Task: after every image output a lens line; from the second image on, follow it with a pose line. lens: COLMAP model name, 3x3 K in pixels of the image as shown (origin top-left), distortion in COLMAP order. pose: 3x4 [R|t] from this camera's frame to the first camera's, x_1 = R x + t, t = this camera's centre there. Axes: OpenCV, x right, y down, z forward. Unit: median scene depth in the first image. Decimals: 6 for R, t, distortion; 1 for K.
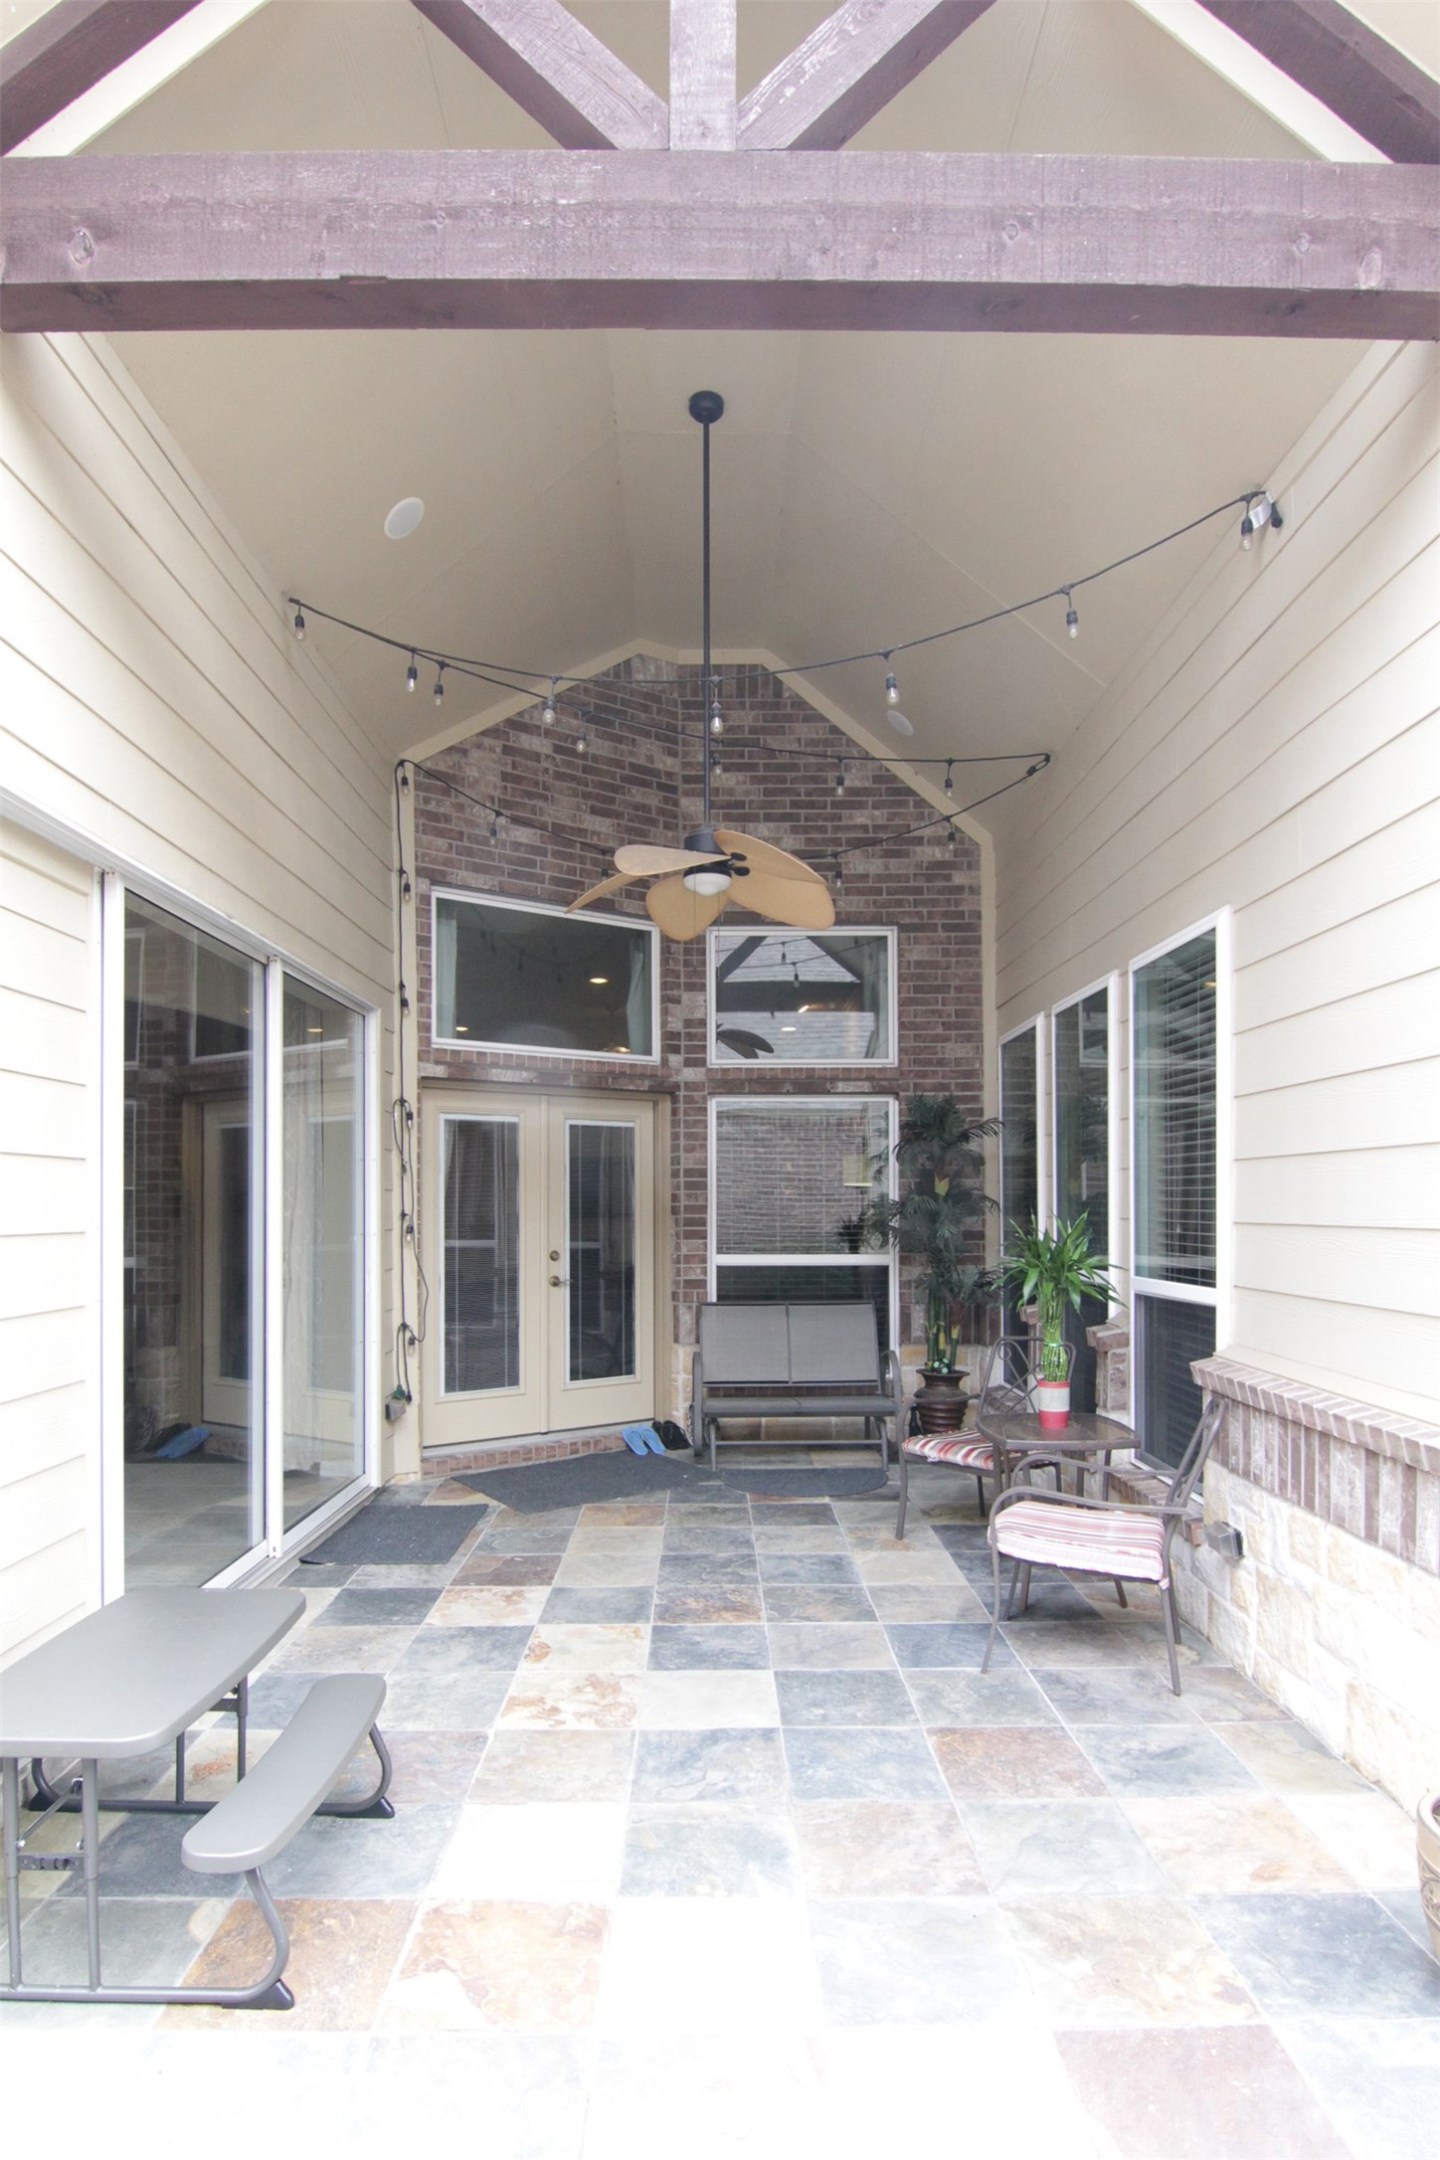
lens RADIAL K [[1130.9, 0, 677.0], [0, 1130.9, 1197.5], [0, 0, 1]] dist [-0.008769, -0.009828]
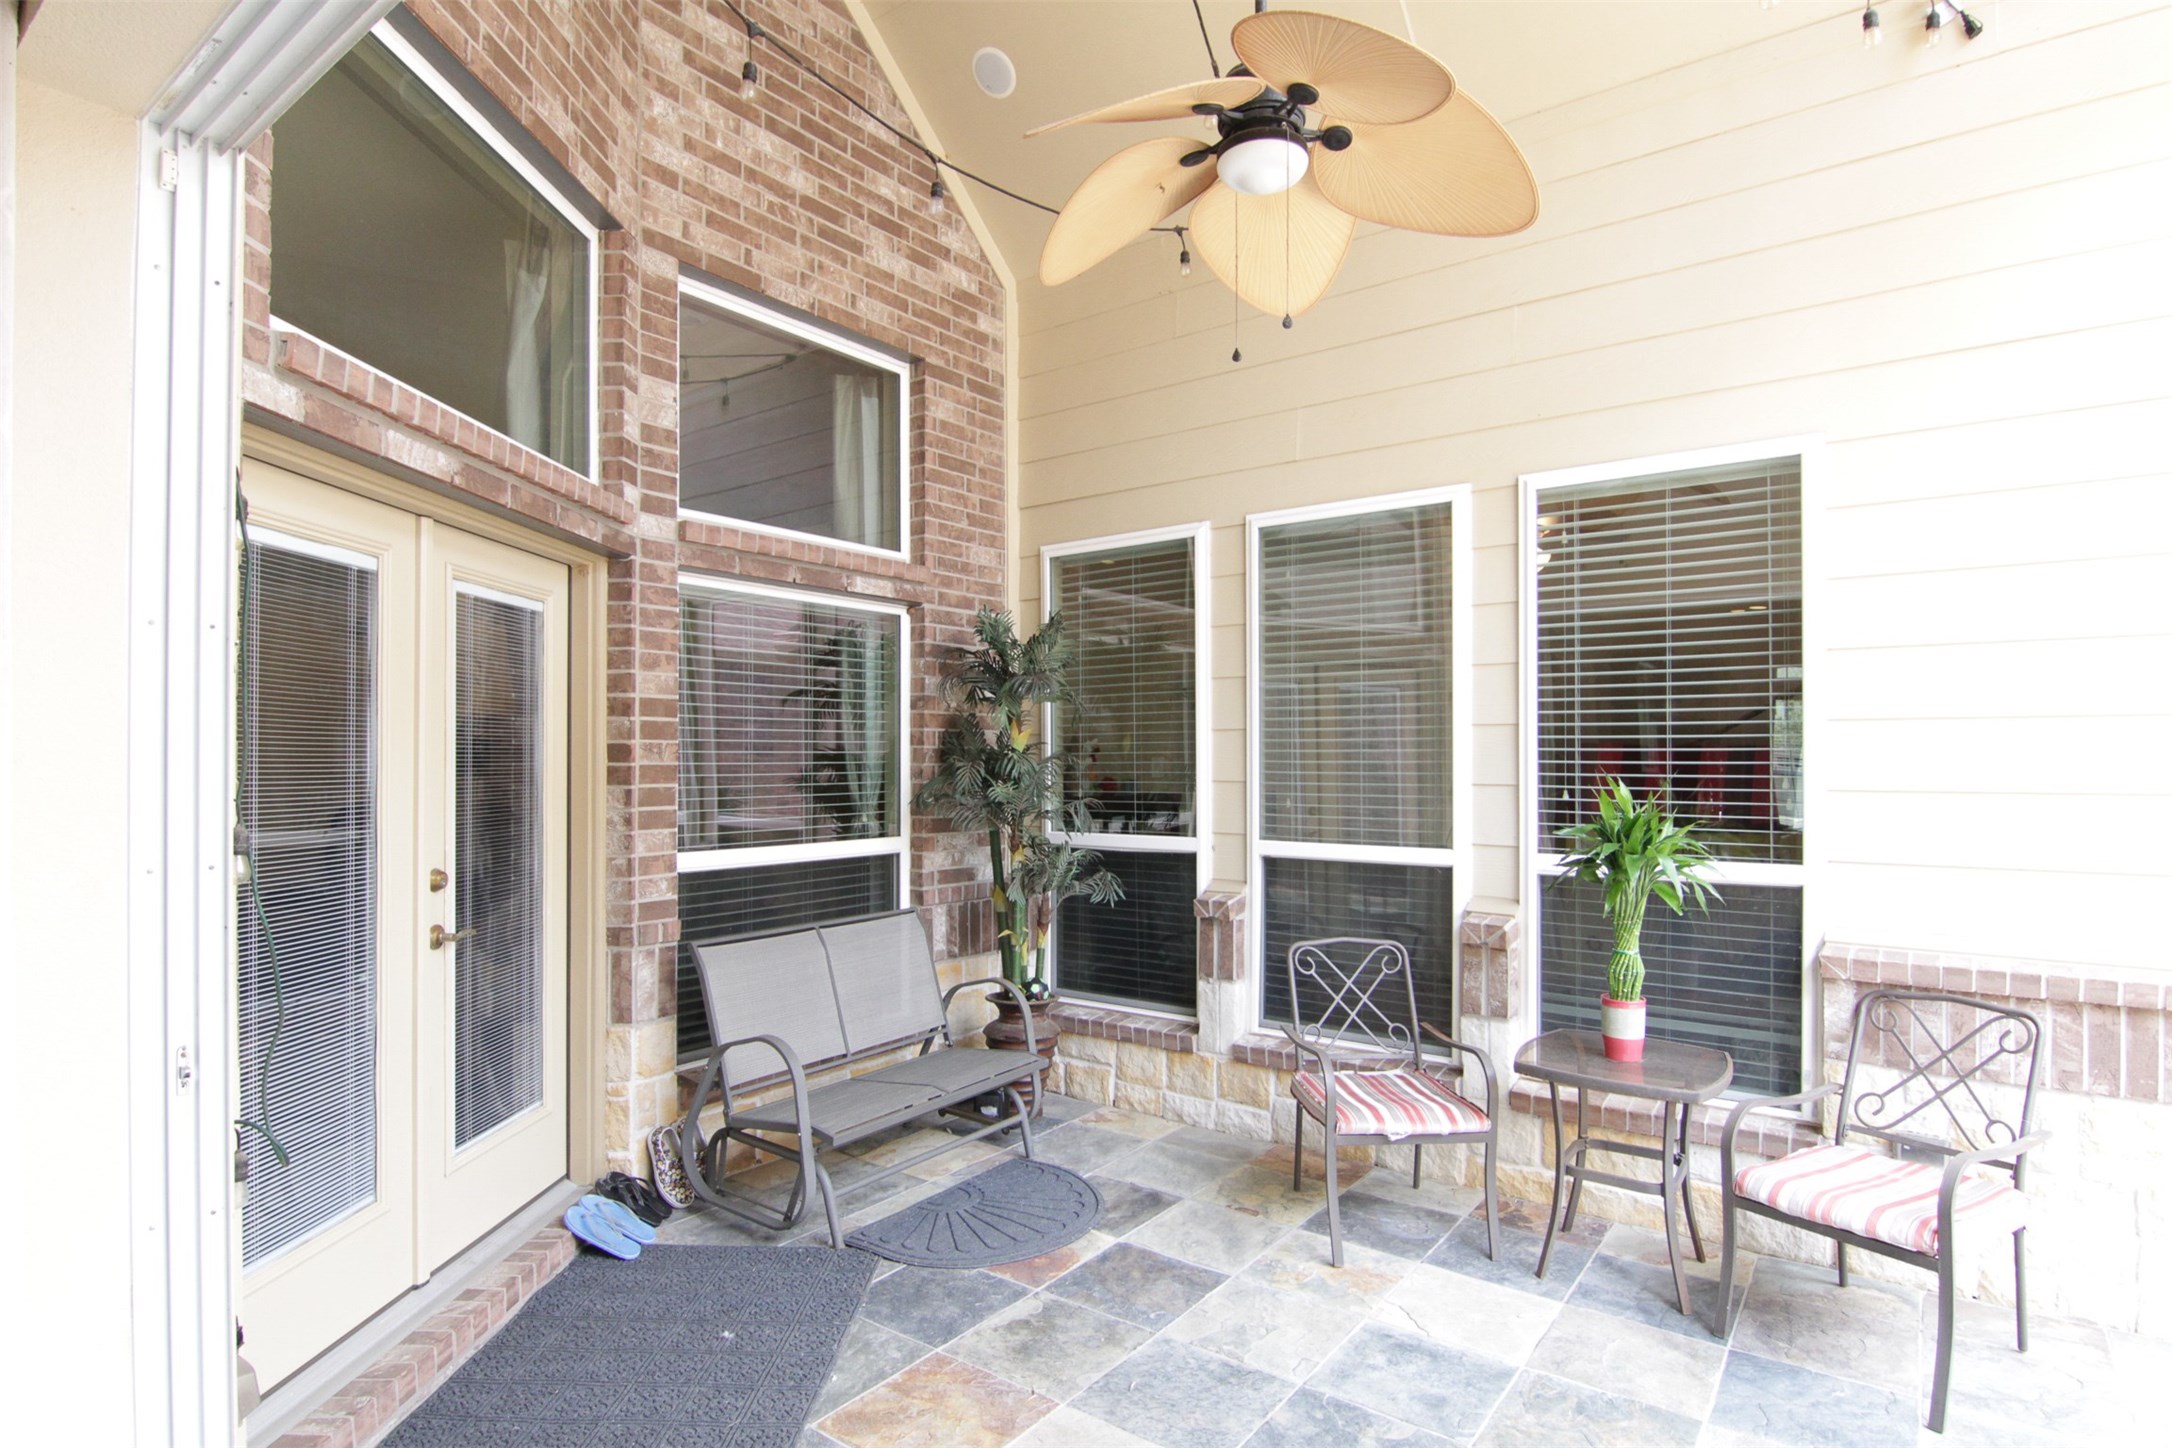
lens RADIAL K [[1137.2, 0, 1057.7], [0, 1137.2, 748.0], [0, 0, 1]] dist [-0.008769, -0.009828]
pose [[0.584323, 0.012241, 0.811429, -0.320770], [-0.012095, 0.999907, -0.006374, -0.000850], [-0.811431, -0.006090, 0.584416, 0.525097]]
